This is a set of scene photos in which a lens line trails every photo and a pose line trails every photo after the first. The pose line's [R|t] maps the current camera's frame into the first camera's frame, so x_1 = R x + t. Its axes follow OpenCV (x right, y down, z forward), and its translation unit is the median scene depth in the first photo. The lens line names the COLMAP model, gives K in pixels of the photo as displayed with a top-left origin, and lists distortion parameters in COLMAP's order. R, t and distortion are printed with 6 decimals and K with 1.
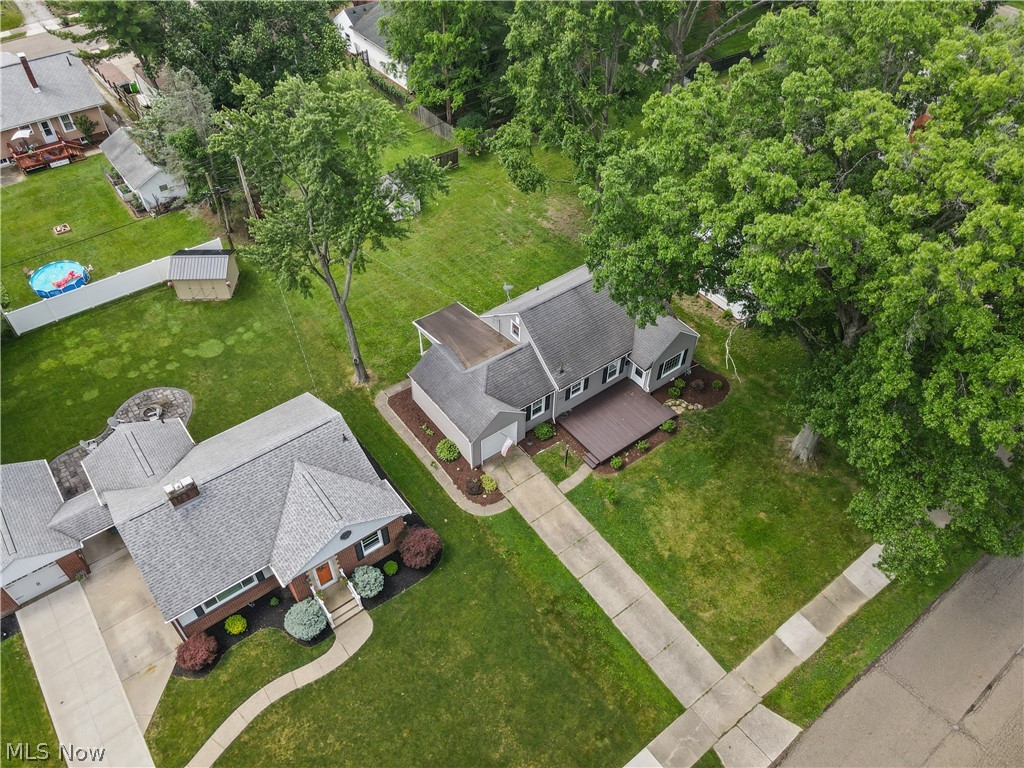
lens RADIAL K [[754.0, 0, 516.2], [0, 754.0, 382.3], [0, 0, 1]] dist [0.019218, 0.005763]
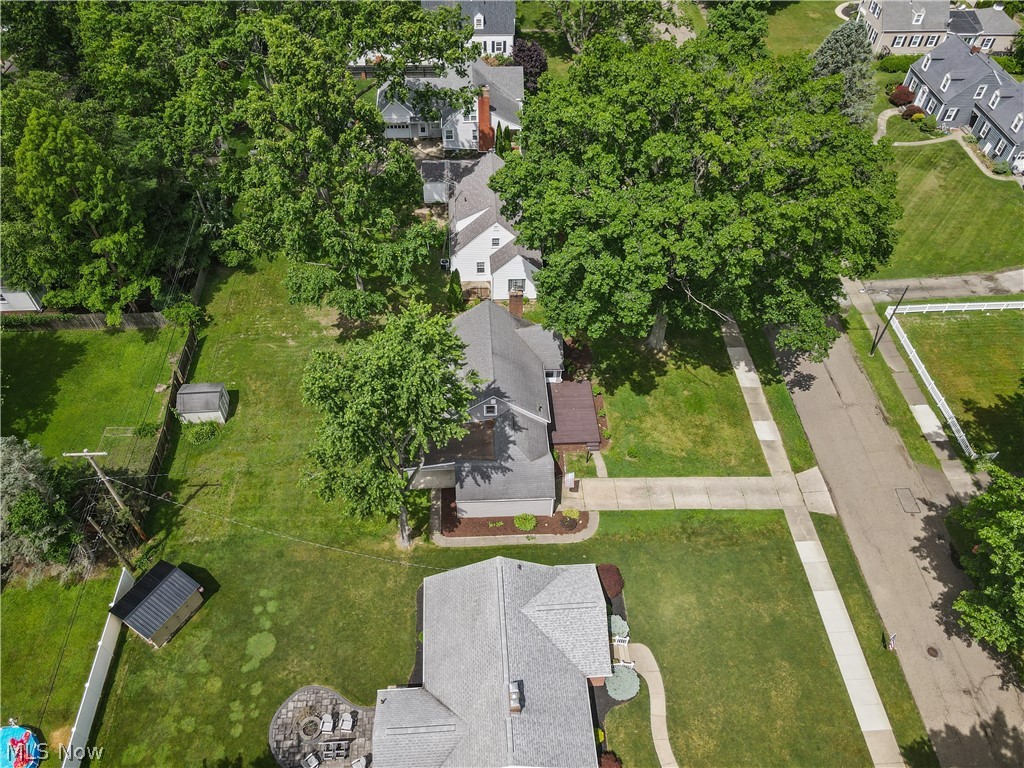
lens RADIAL K [[754.0, 0, 516.2], [0, 754.0, 382.3], [0, 0, 1]] dist [0.019218, 0.005763]
pose [[0.552860, -0.621315, 0.555260, -0.686690], [0.585184, 0.763884, 0.272103, -0.450874], [-0.593216, 0.174495, 0.785905, 0.048231]]
